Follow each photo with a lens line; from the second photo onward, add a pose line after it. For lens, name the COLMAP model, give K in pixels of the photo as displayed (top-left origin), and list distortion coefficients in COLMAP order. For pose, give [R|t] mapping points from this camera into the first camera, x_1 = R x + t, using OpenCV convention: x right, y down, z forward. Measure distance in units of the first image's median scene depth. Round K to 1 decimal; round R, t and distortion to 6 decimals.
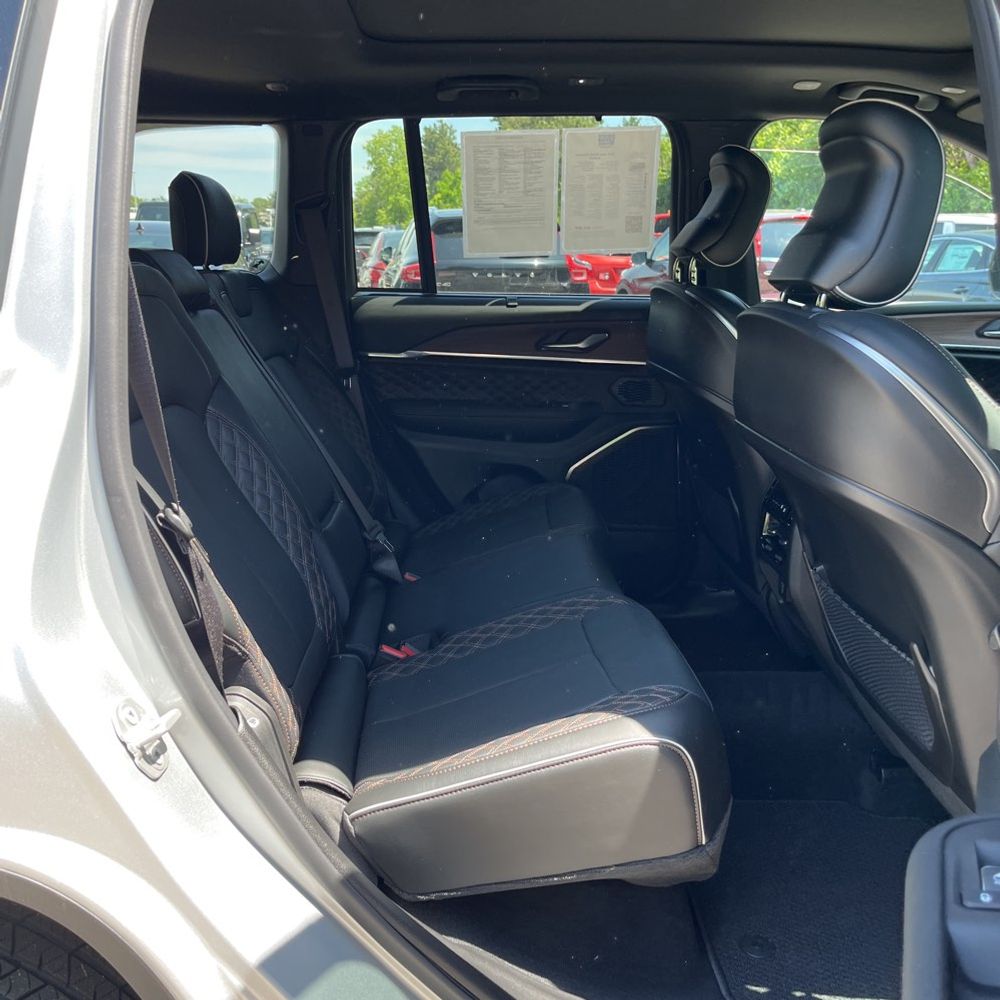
lens RADIAL K [[1018.3, 0, 495.6], [0, 1018.3, 500.2], [0, 0, 1]] dist [0.026925, 0.000000]
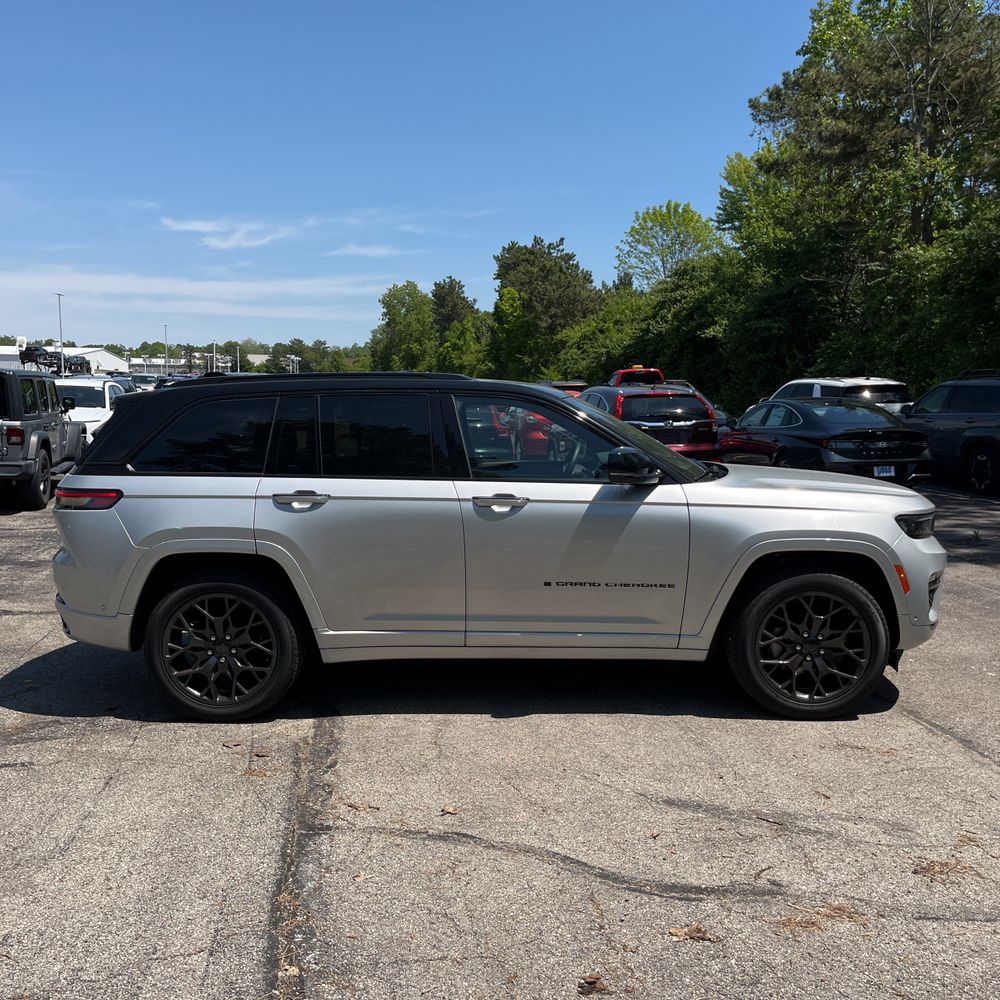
lens RADIAL K [[1018.3, 0, 489.5], [0, 1018.3, 497.3], [0, 0, 1]] dist [0.026925, 0.000000]
pose [[0.999813, -0.004622, -0.018773, 0.071930], [0.002033, 0.990751, -0.135674, 0.058886], [0.019226, 0.135611, 0.990576, -0.361871]]
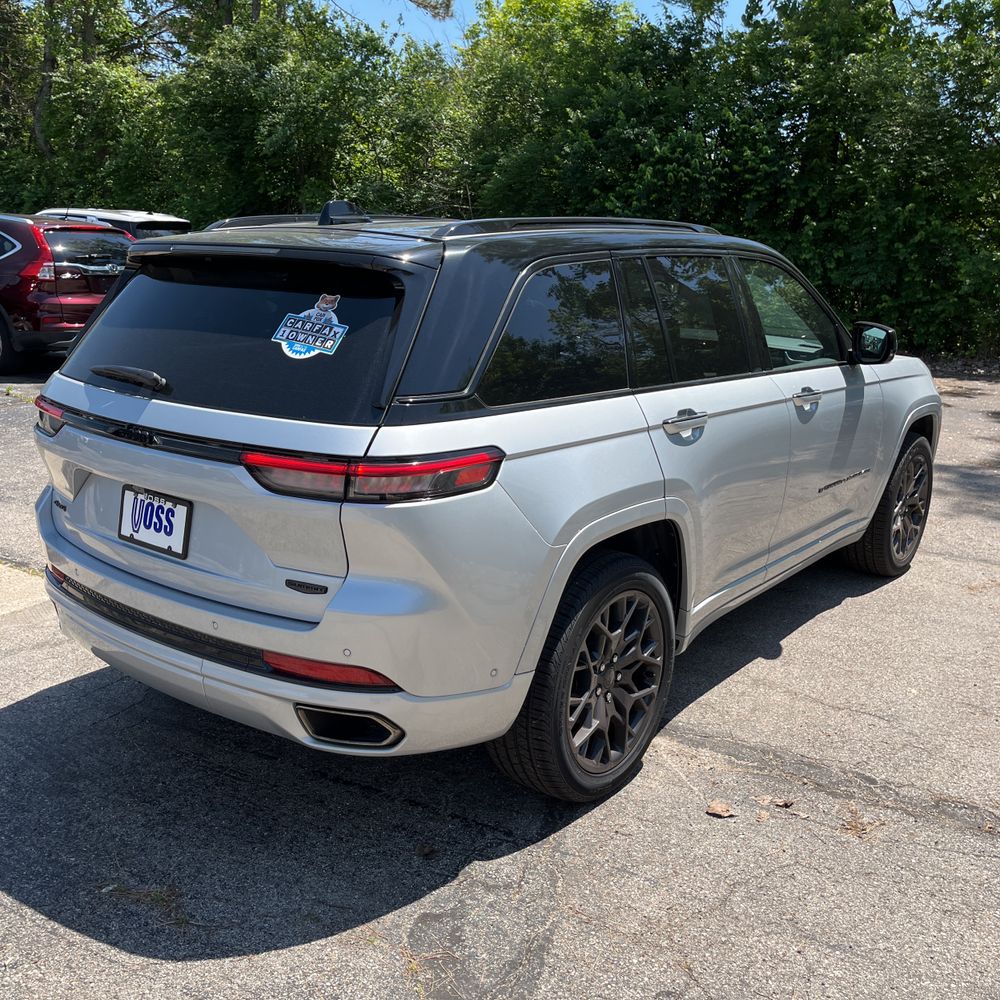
lens RADIAL K [[1018.3, 0, 495.9], [0, 1018.3, 499.3], [0, 0, 1]] dist [0.026925, 0.000000]
pose [[0.631839, -0.174232, 0.755263, -0.263832], [0.150976, 0.983409, 0.100560, -0.014576], [-0.760254, 0.050489, 0.647661, -0.076753]]
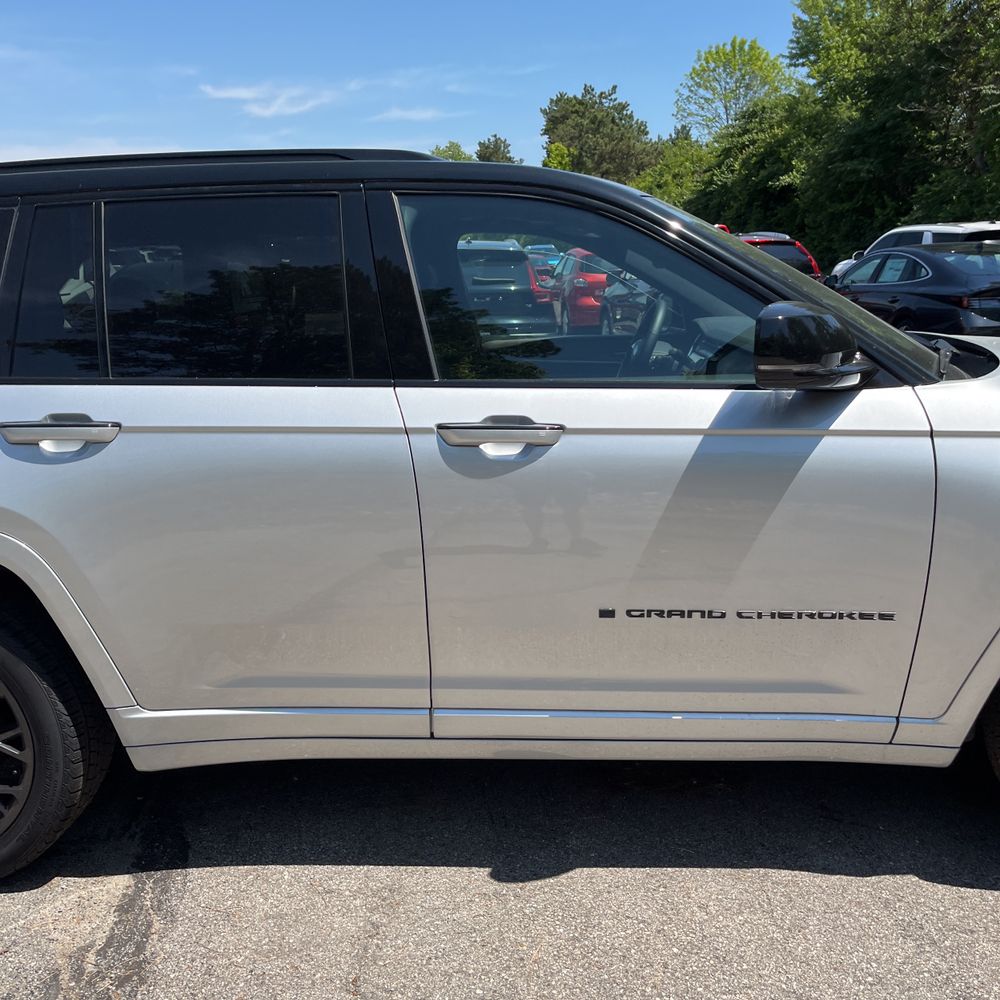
lens RADIAL K [[1018.3, 0, 489.0], [0, 1018.3, 499.1], [0, 0, 1]] dist [0.026925, 0.000000]
pose [[0.997449, -0.011719, -0.070416, 0.079726], [0.011004, 0.999884, -0.010536, 0.016572], [0.070531, 0.009734, 0.997462, -0.125443]]
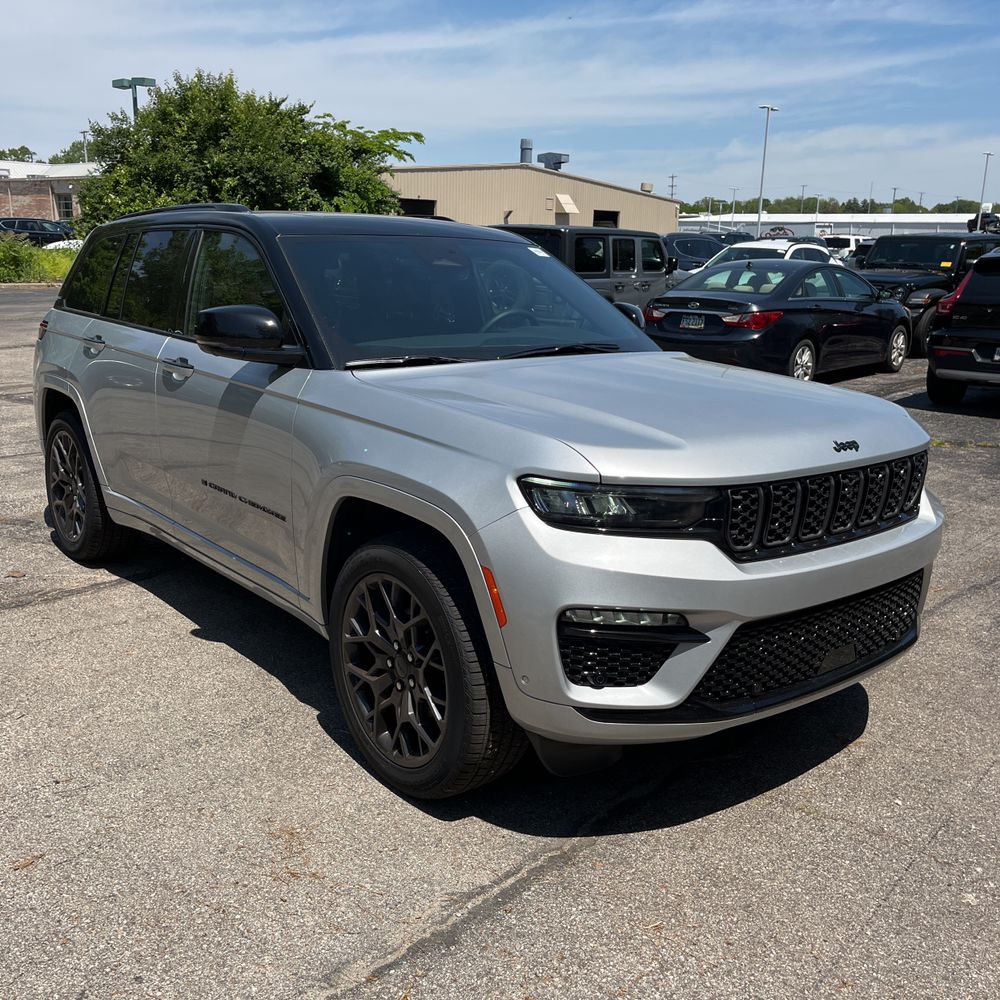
lens RADIAL K [[1018.3, 0, 499.0], [0, 1018.3, 492.1], [0, 0, 1]] dist [0.026925, 0.000000]
pose [[0.620203, 0.181496, -0.763157, 0.402249], [-0.197804, 0.977612, 0.071747, -0.003005], [0.759093, 0.106458, 0.642218, -0.068196]]
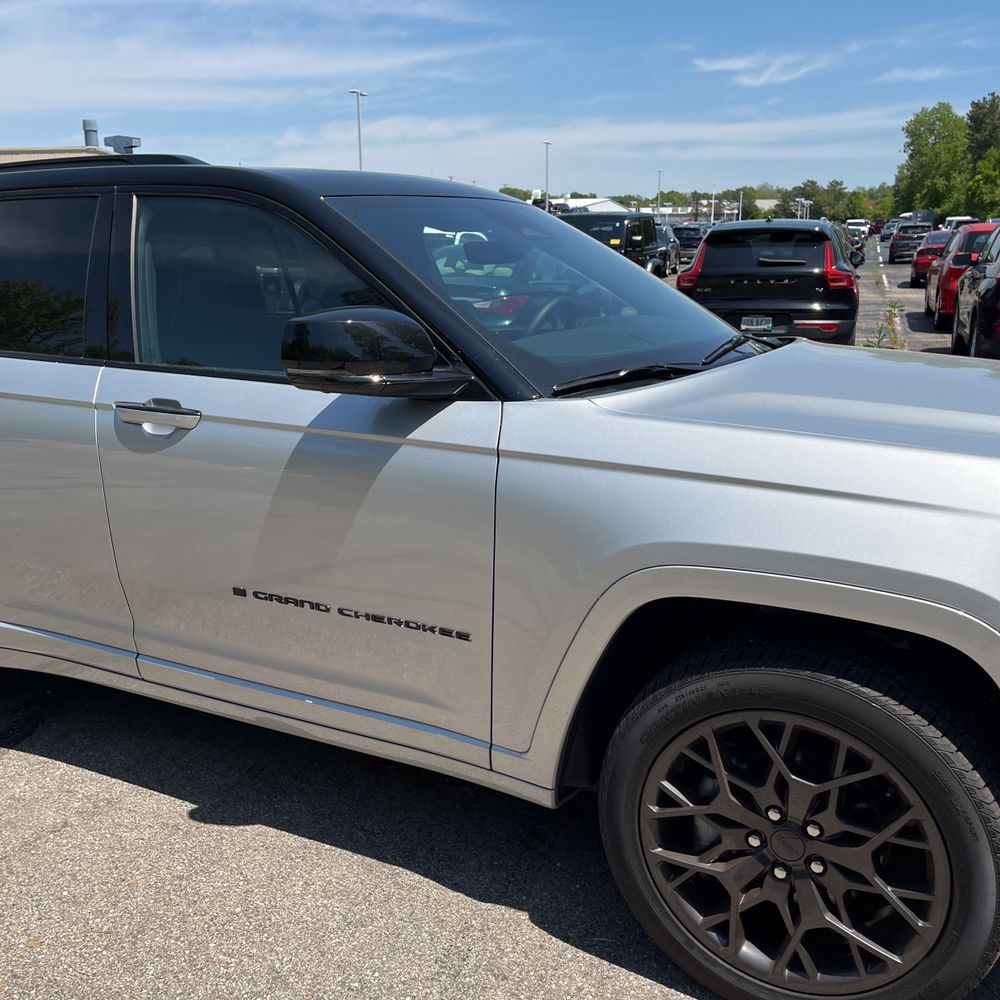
lens RADIAL K [[1018.3, 0, 482.5], [0, 1018.3, 503.8], [0, 0, 1]] dist [0.026925, 0.000000]
pose [[0.873420, 0.101779, -0.476212, 0.231016], [-0.096396, 0.994699, 0.035793, 0.006299], [0.477331, 0.014643, 0.878602, -0.089664]]
